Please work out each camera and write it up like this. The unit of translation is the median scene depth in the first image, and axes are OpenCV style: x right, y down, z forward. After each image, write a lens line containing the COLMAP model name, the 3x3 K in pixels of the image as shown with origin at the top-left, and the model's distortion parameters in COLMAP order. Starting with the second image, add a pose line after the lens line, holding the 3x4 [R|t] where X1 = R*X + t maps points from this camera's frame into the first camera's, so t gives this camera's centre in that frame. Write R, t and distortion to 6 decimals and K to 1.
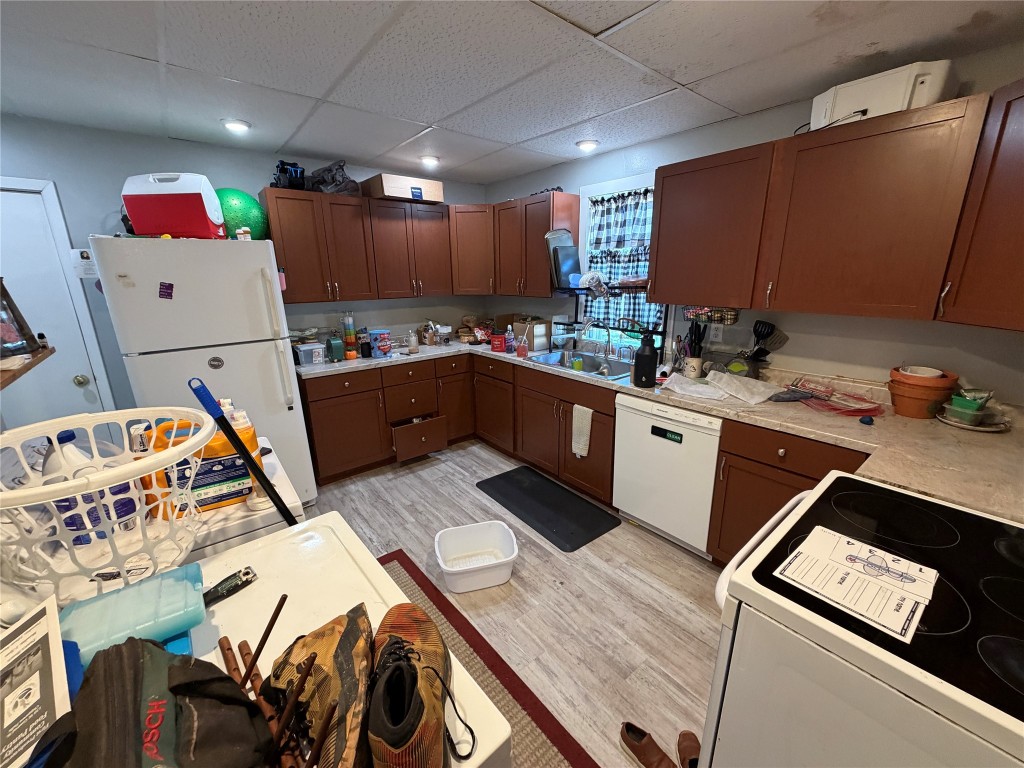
lens RADIAL K [[411.4, 0, 511.6], [0, 411.4, 386.9], [0, 0, 1]] dist [-0.000917, -0.000069]
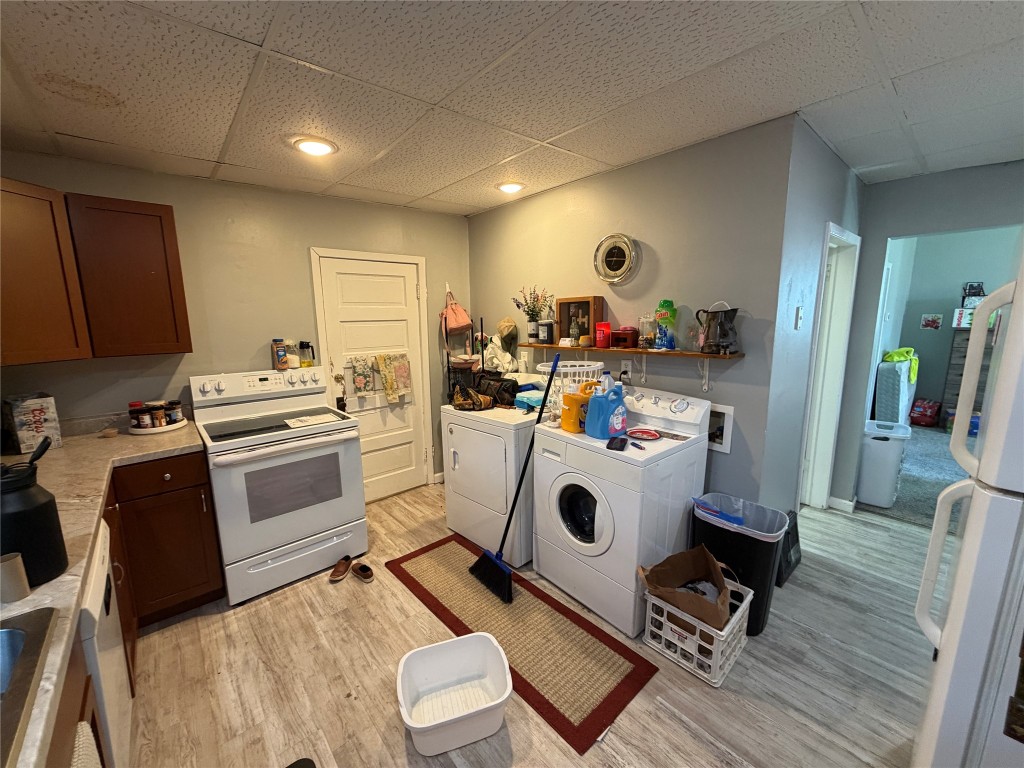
lens RADIAL K [[411.4, 0, 511.8], [0, 411.4, 387.5], [0, 0, 1]] dist [-0.000917, -0.000069]
pose [[-0.998616, 0.033099, -0.040866, -0.215981], [0.012214, 0.901821, 0.431938, -0.480077], [0.051150, 0.430841, -0.900977, 1.770090]]
